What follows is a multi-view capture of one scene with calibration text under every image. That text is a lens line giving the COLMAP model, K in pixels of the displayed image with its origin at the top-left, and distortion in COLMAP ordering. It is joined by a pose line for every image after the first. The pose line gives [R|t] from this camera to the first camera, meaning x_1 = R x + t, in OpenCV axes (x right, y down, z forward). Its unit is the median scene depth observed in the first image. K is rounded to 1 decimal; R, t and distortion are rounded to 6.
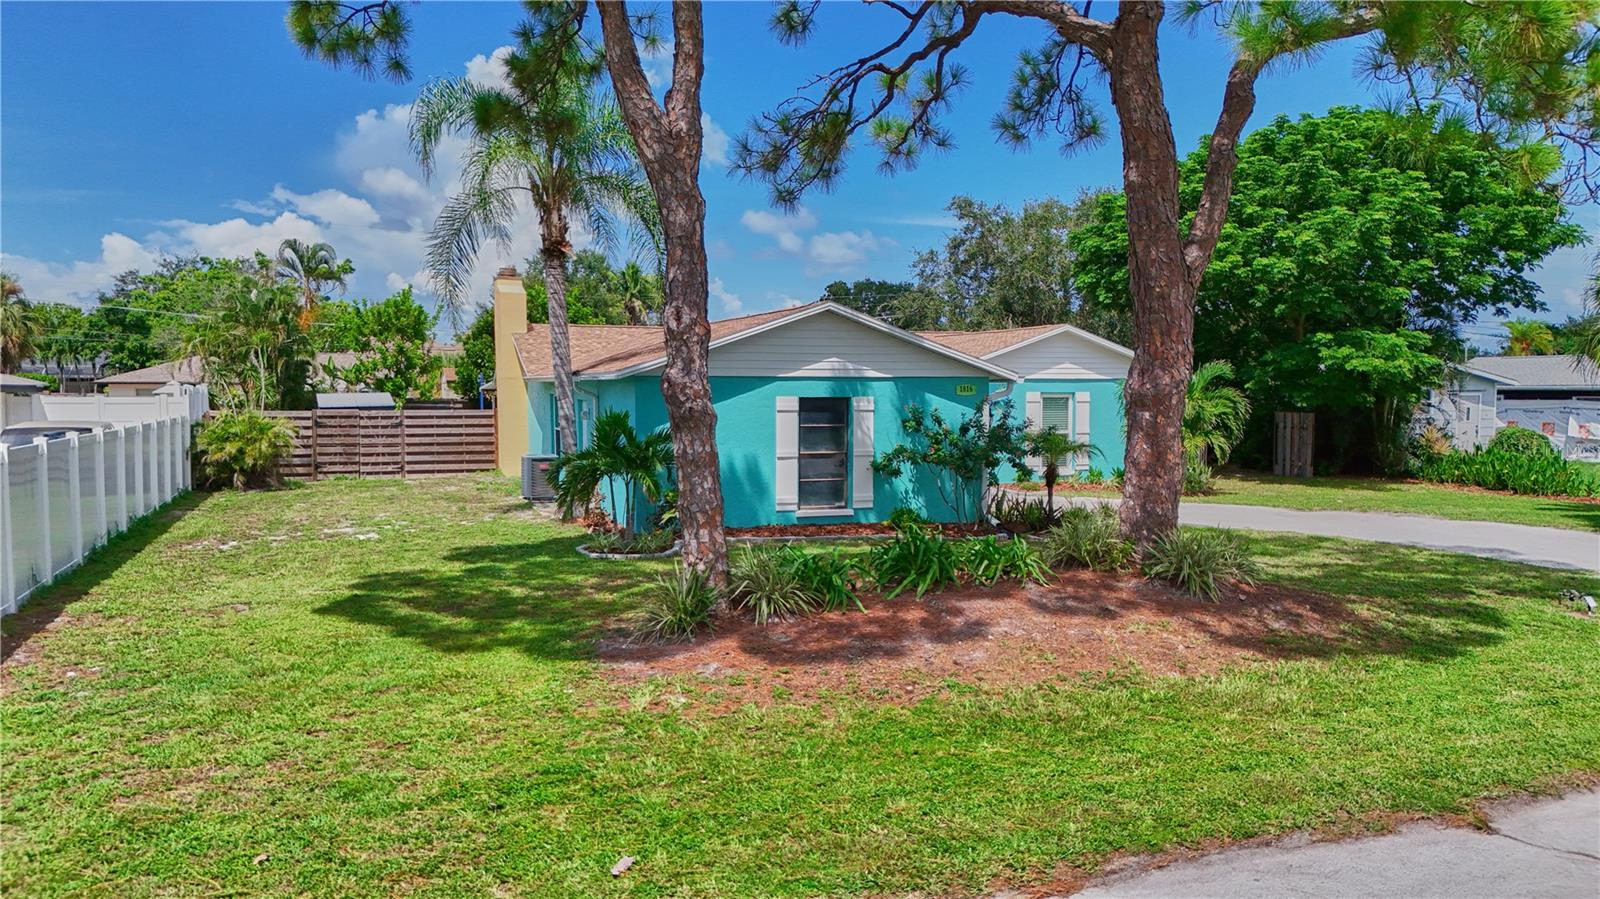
lens RADIAL K [[1186.4, 0, 774.1], [0, 1186.4, 467.7], [0, 0, 1]] dist [0.061076, -0.062205]
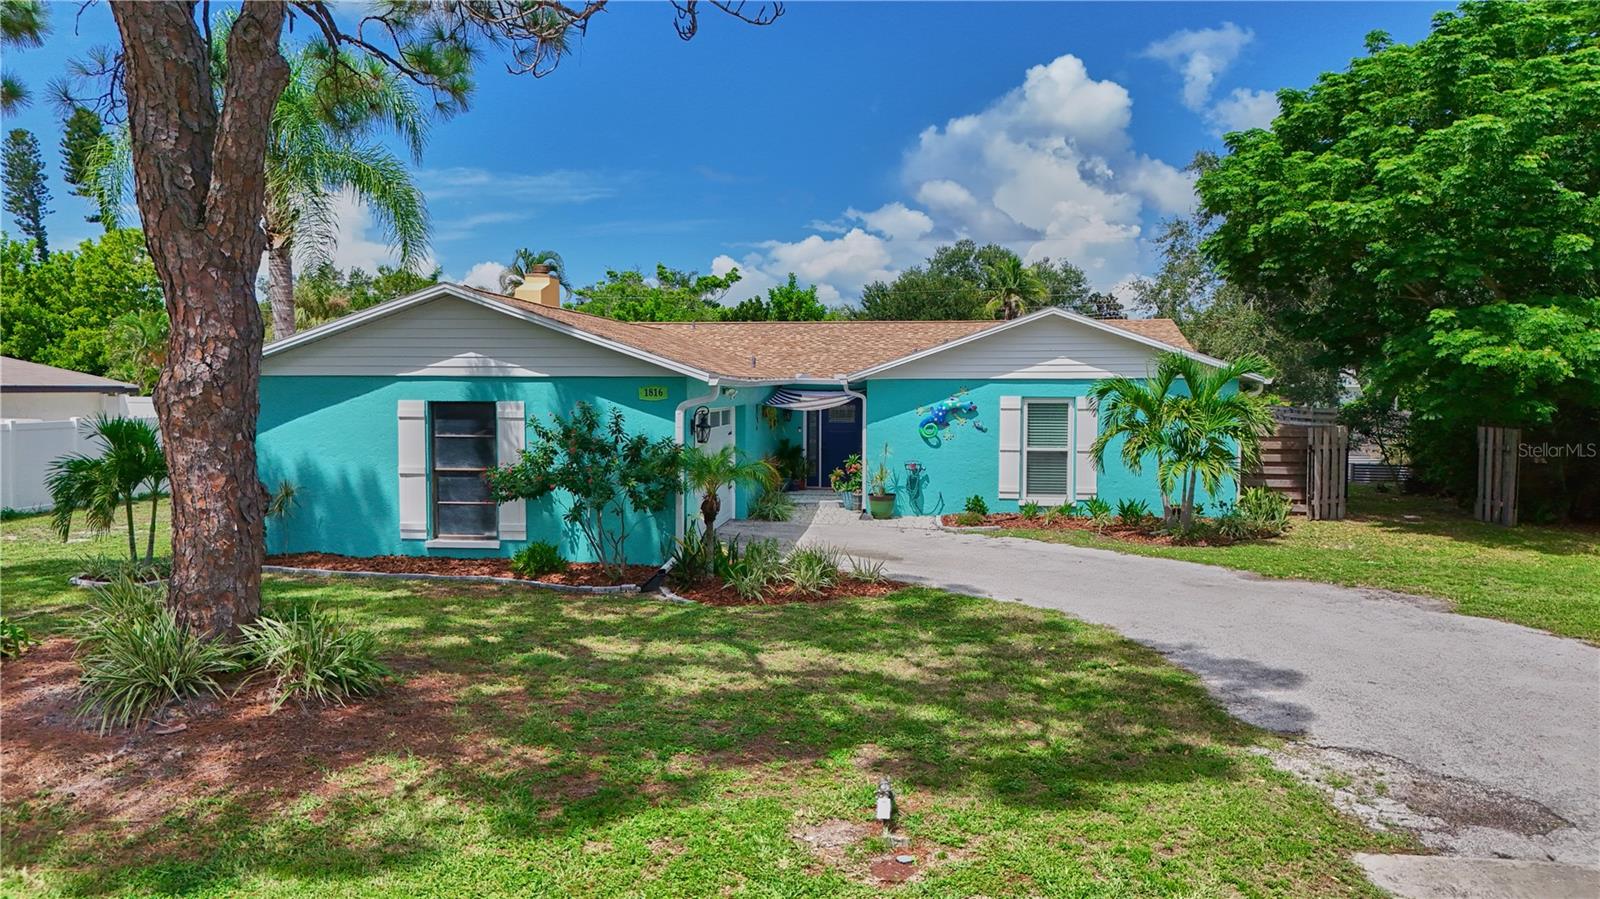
lens RADIAL K [[1186.4, 0, 788.9], [0, 1186.4, 456.0], [0, 0, 1]] dist [0.061076, -0.062205]
pose [[0.901252, 0.025670, -0.432534, 0.425292], [-0.030672, 0.999519, -0.004590, -0.017277], [0.432209, 0.017403, 0.901606, 0.250954]]
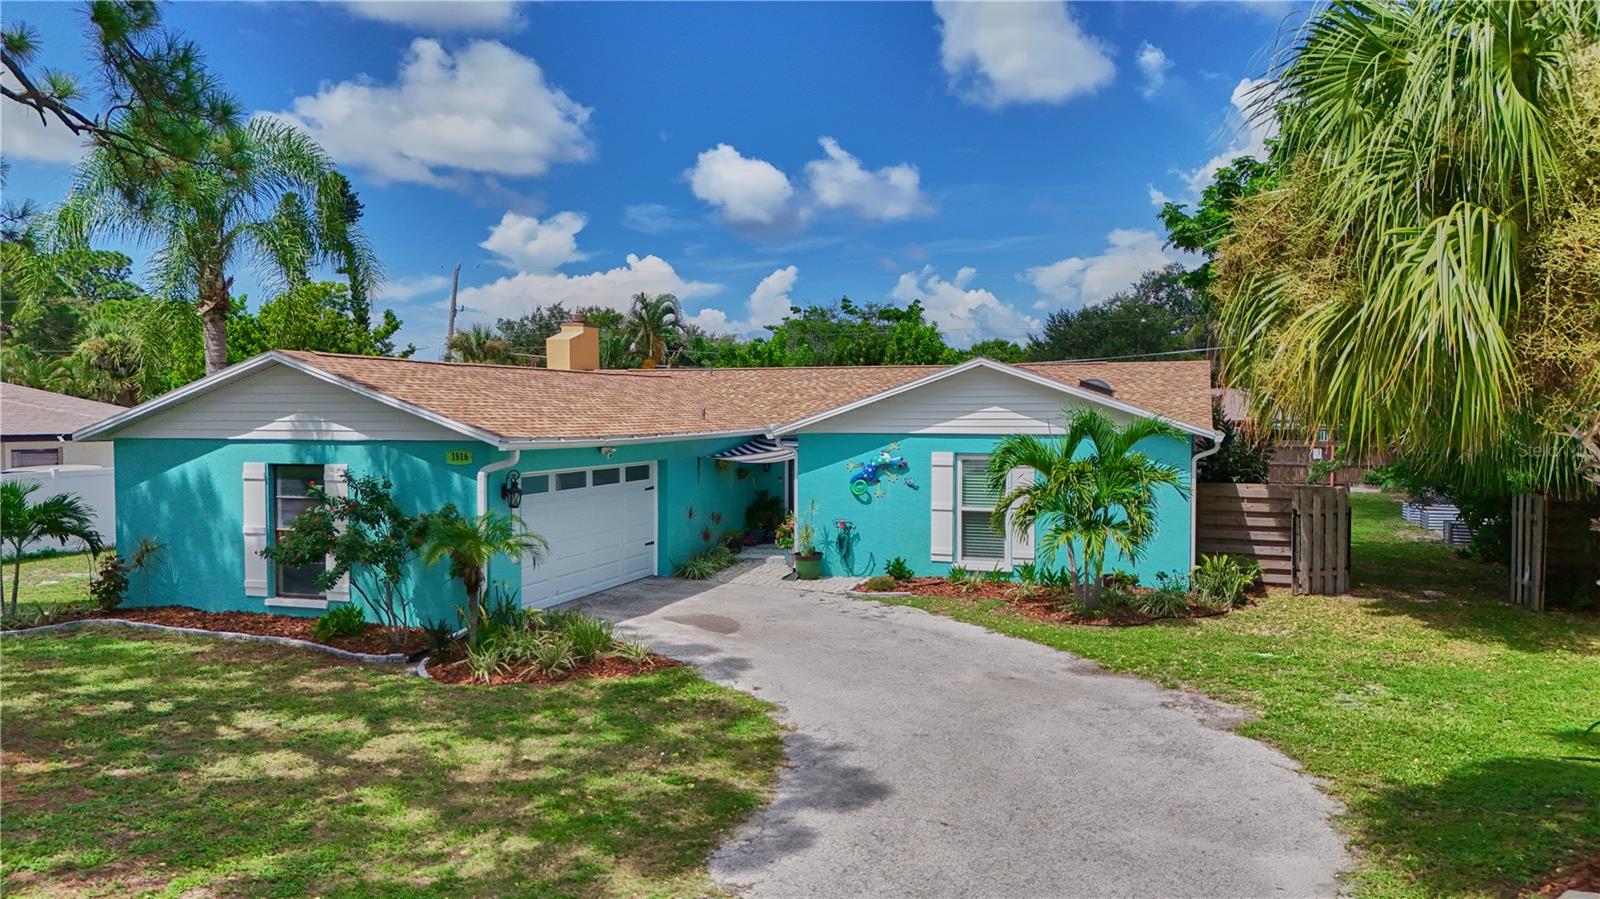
lens RADIAL K [[1186.4, 0, 786.8], [0, 1186.4, 440.3], [0, 0, 1]] dist [0.061076, -0.062205]
pose [[0.784369, 0.012126, -0.620176, 0.592460], [-0.040703, 0.998660, -0.031953, -0.044245], [0.618958, 0.050306, 0.783812, 0.387921]]
